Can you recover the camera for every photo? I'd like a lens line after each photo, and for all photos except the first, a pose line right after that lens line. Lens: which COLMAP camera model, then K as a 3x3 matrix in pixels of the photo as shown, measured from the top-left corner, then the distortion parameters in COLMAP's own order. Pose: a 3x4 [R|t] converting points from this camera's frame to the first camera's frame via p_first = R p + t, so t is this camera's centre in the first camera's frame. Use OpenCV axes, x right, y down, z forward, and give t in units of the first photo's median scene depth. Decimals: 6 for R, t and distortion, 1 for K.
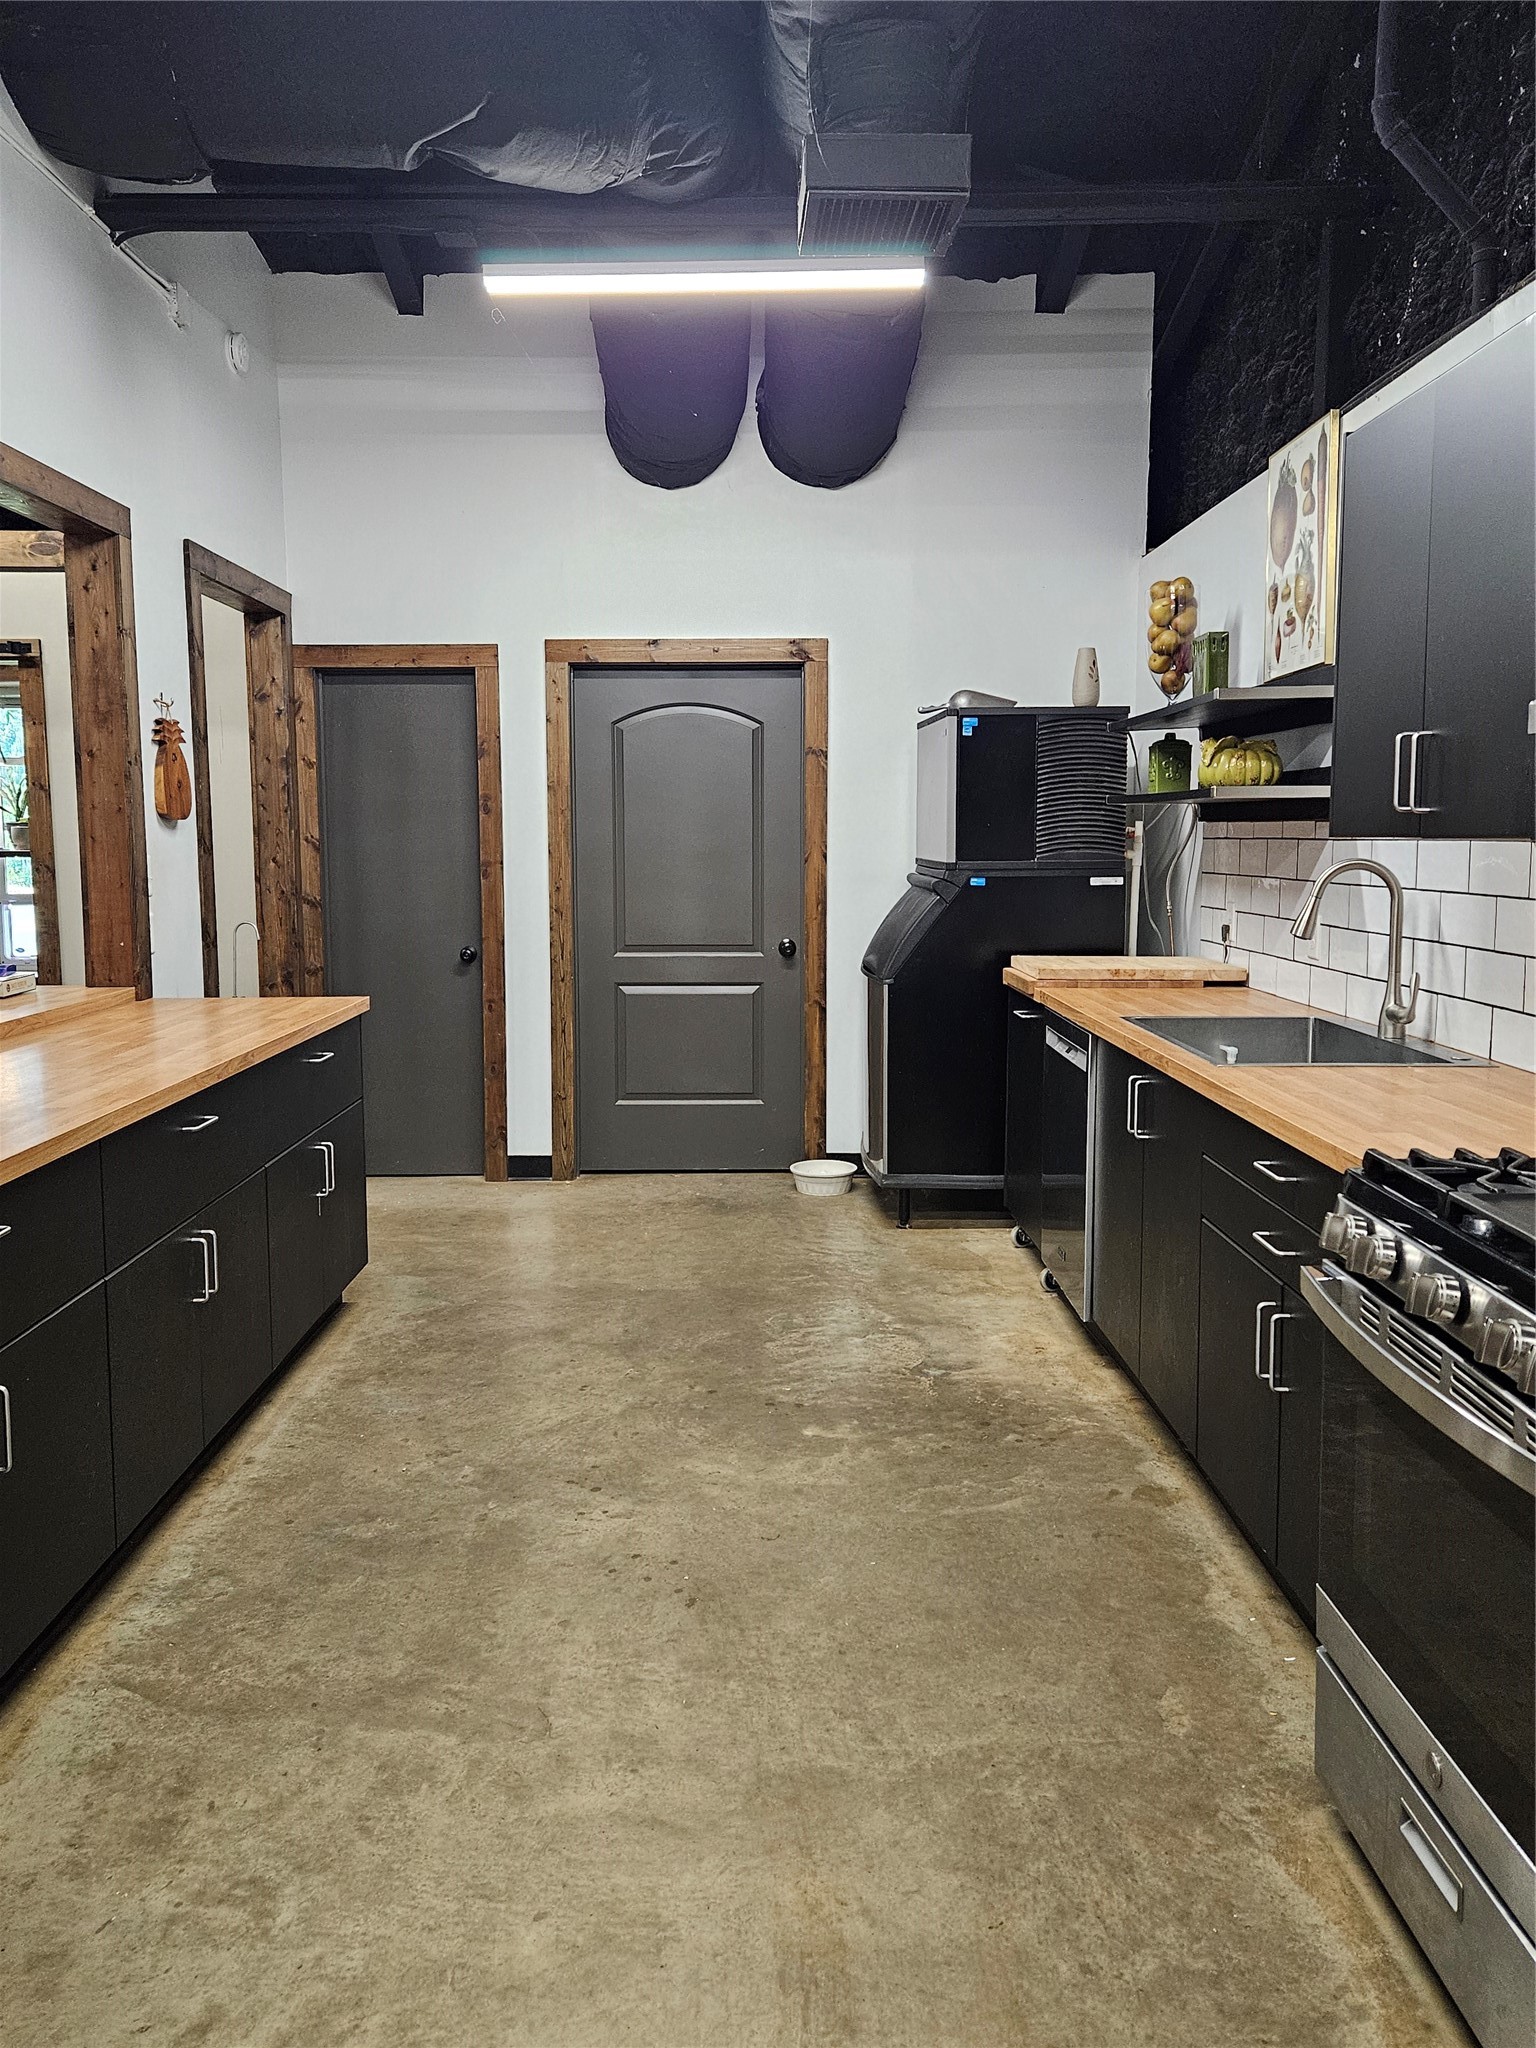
lens RADIAL K [[1396.1, 0, 768.0], [0, 1396.1, 1024.0], [0, 0, 1]] dist [0.001952, -0.000275]
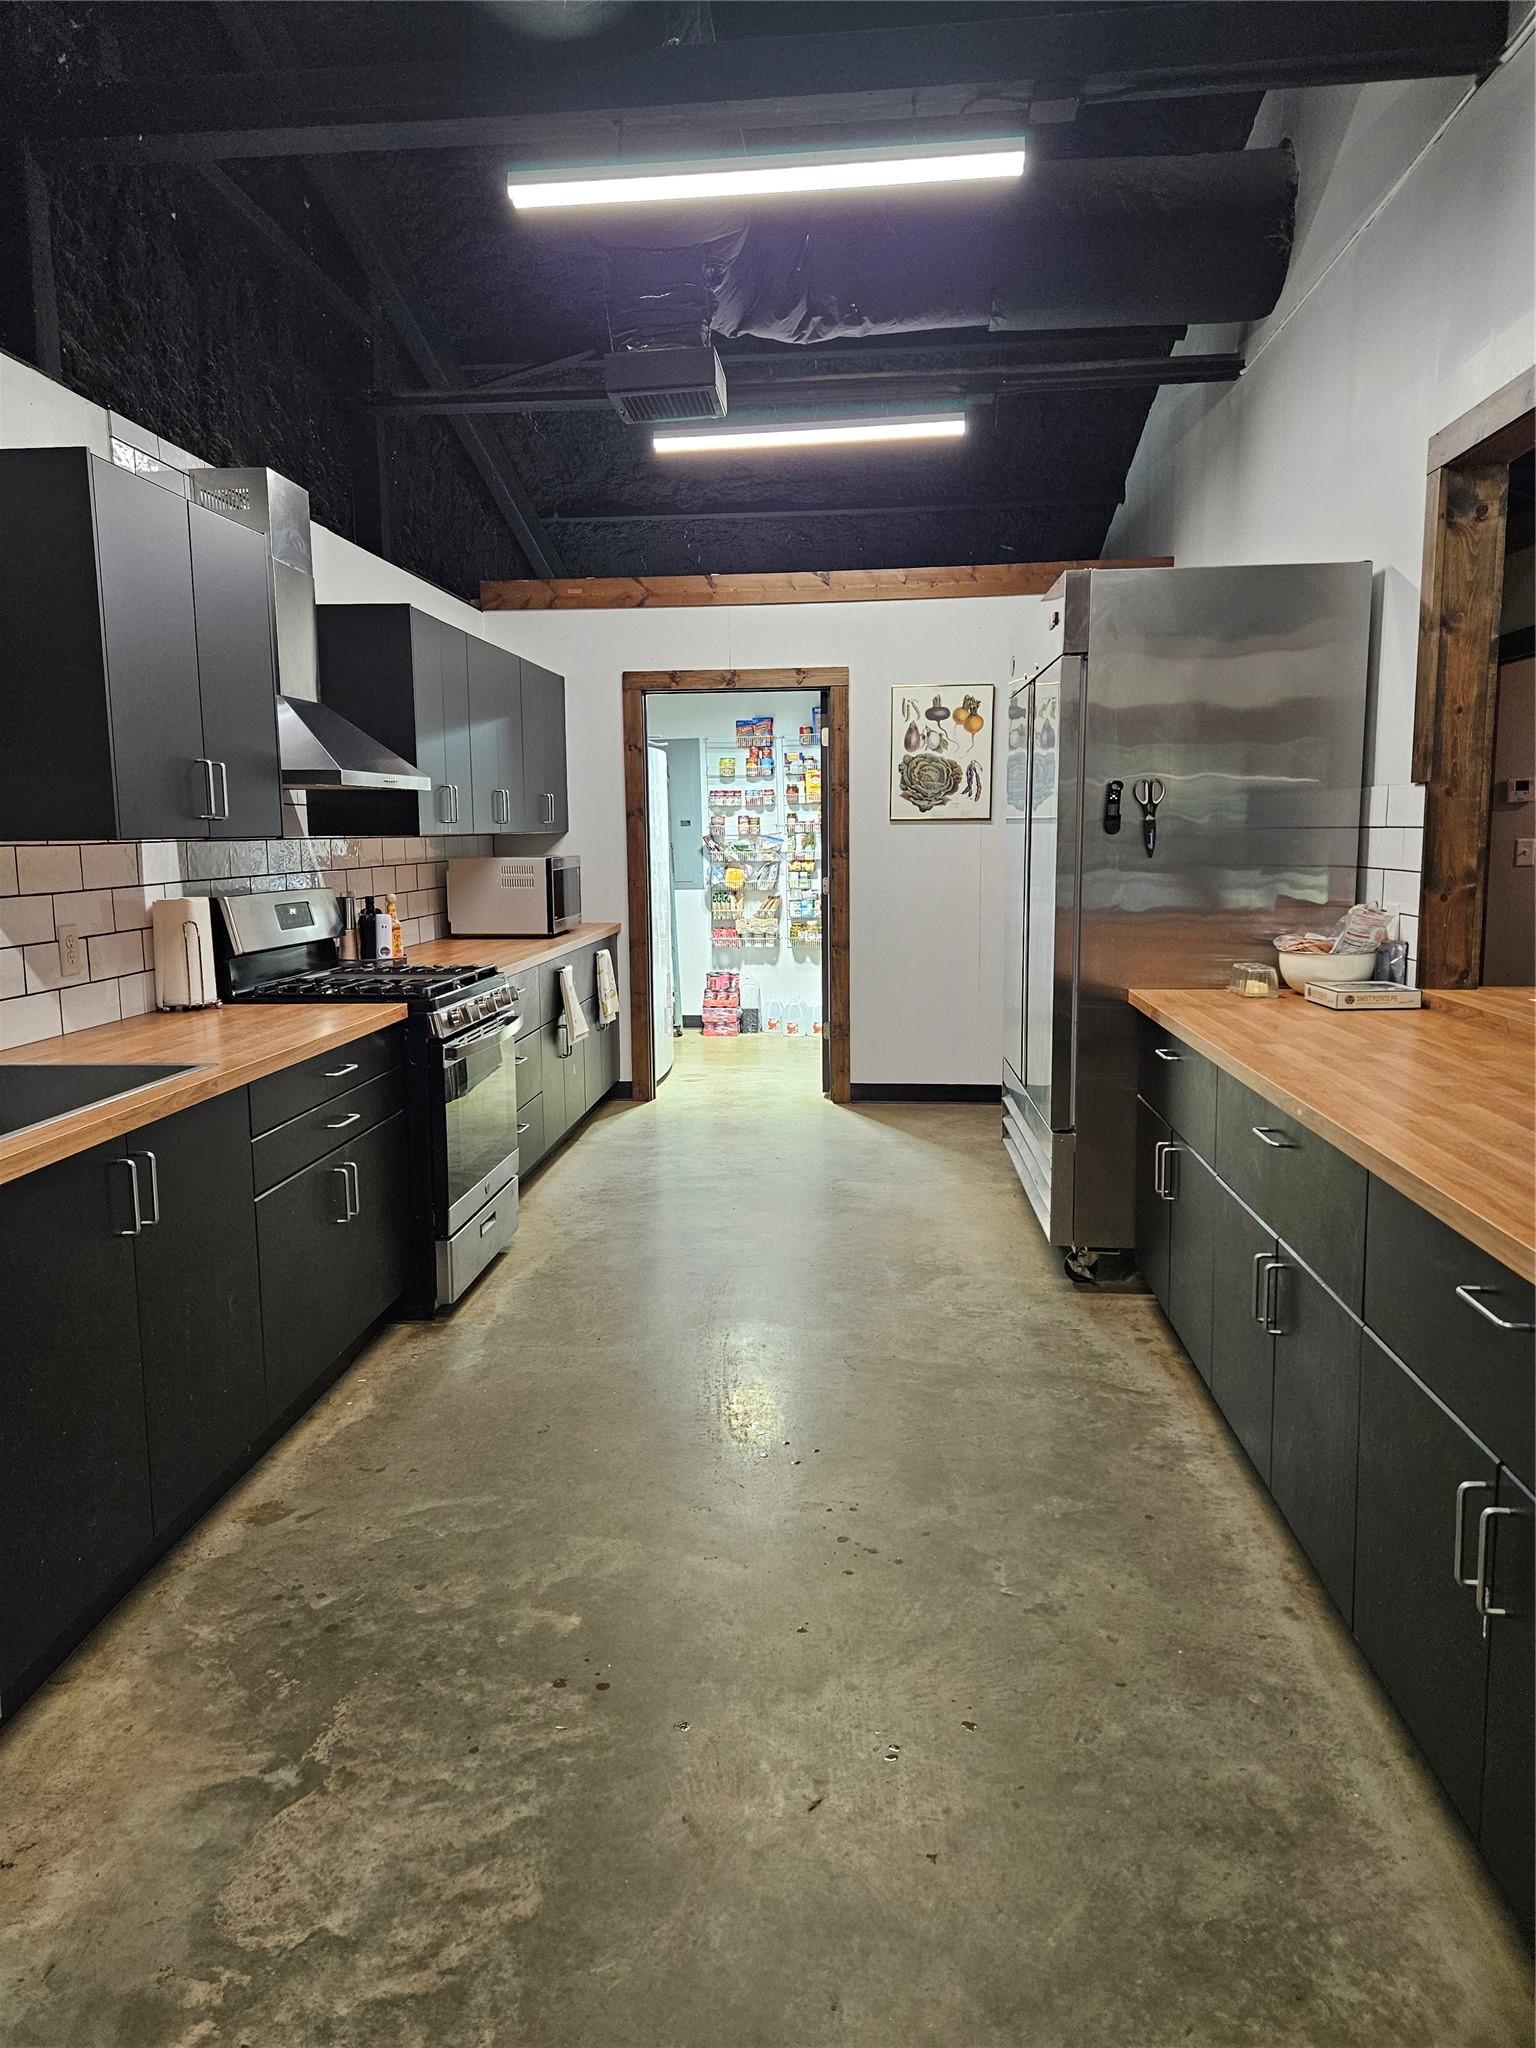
lens RADIAL K [[1396.1, 0, 768.0], [0, 1396.1, 1024.0], [0, 0, 1]] dist [0.001952, -0.000275]
pose [[-0.994668, 0.003089, 0.103084, -0.161406], [0.031056, 0.962126, 0.270832, -0.229648], [-0.098343, 0.272589, -0.957091, 1.698737]]
